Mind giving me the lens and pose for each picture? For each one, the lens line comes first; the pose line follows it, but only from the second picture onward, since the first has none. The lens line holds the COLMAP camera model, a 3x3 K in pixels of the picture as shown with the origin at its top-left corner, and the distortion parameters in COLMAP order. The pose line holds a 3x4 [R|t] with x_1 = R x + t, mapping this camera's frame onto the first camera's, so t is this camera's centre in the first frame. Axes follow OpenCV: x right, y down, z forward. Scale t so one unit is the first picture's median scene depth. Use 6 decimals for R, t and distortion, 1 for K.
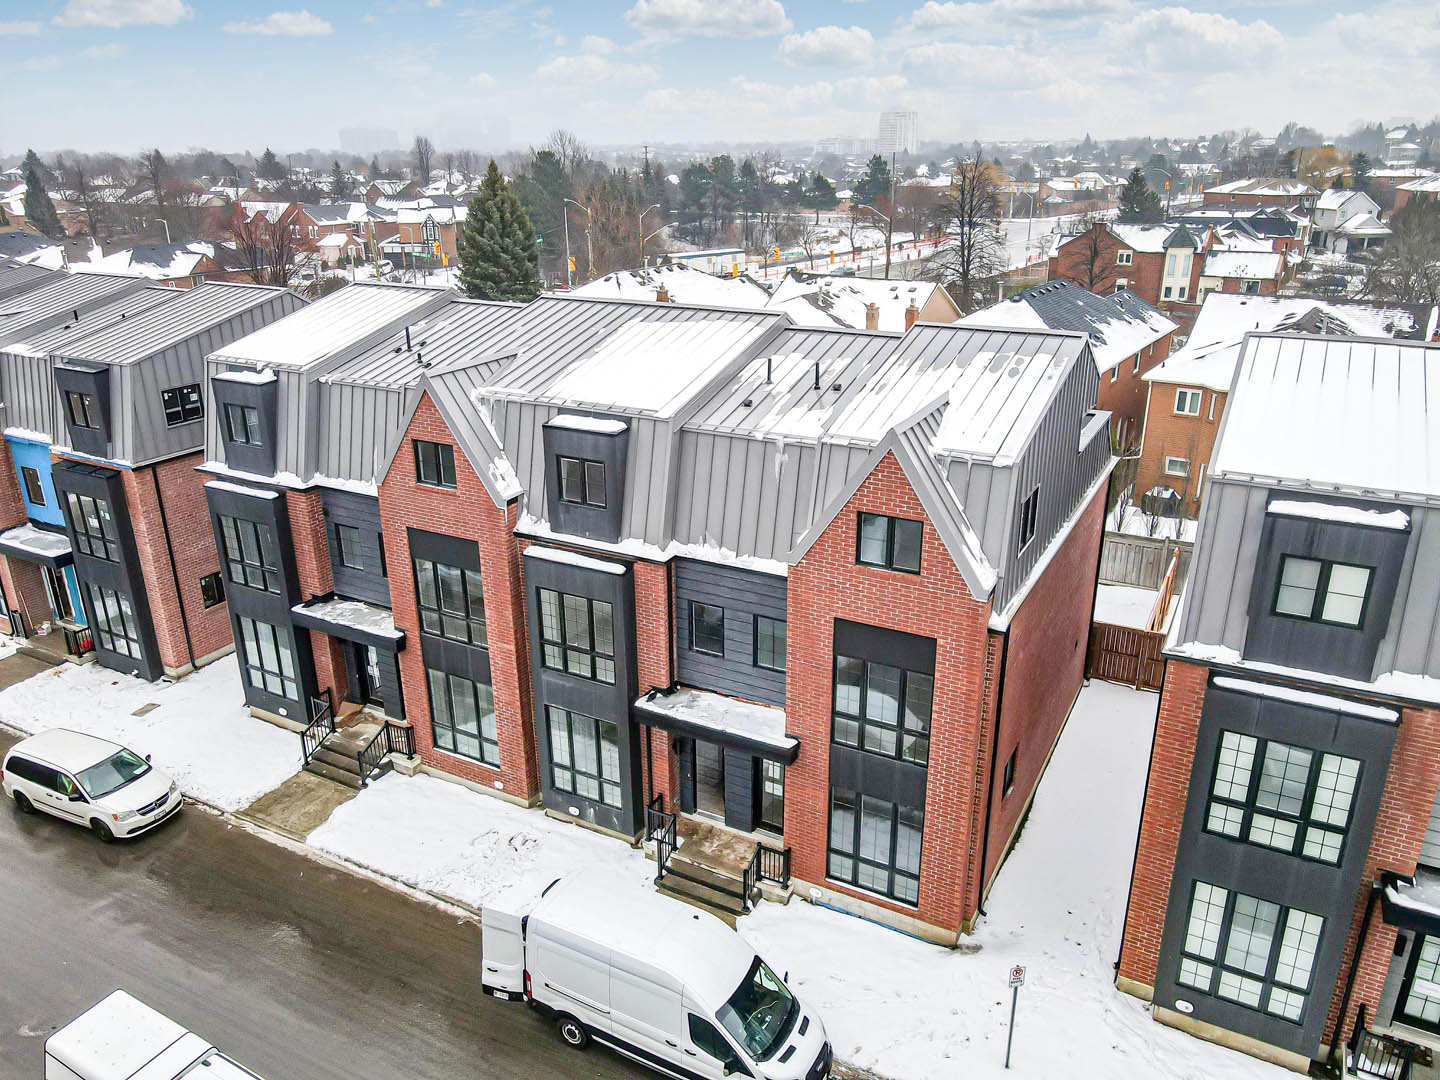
lens RADIAL K [[1041.9, 0, 720.6], [0, 1041.9, 541.7], [0, 0, 1]] dist [0.009812, 0.015581]
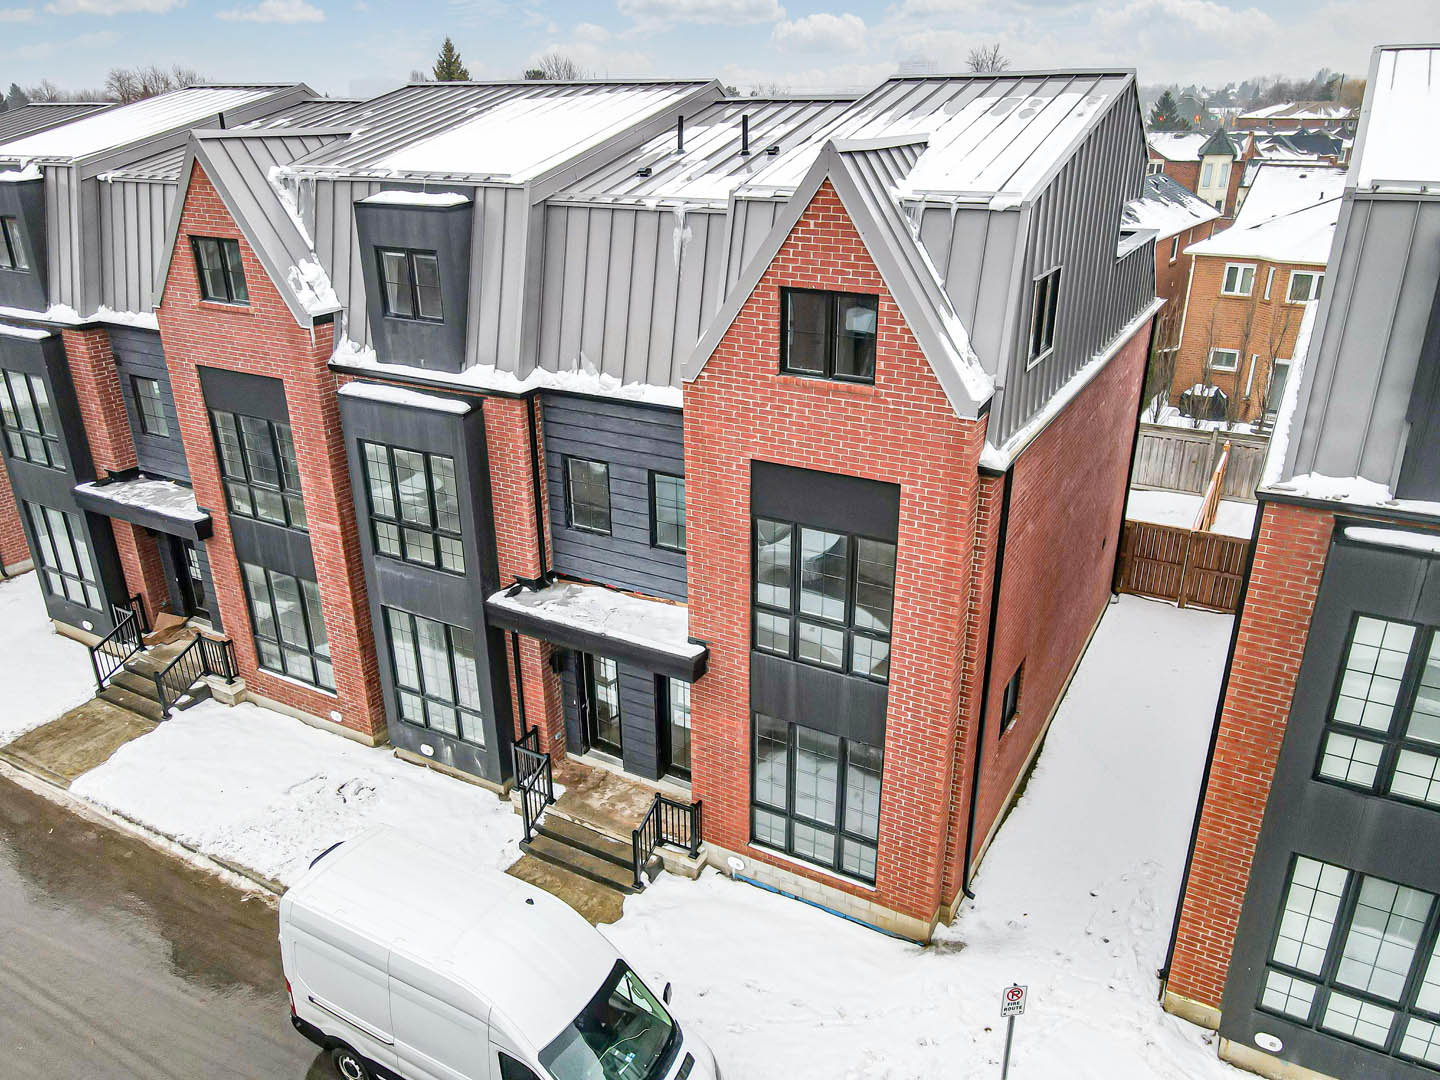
lens RADIAL K [[1041.9, 0, 720.7], [0, 1041.9, 538.6], [0, 0, 1]] dist [0.009812, 0.015581]
pose [[0.999895, 0.006557, -0.012932, 0.086911], [-0.006121, 0.999419, 0.033532, 0.089055], [0.013144, -0.033450, 0.999354, 0.289254]]
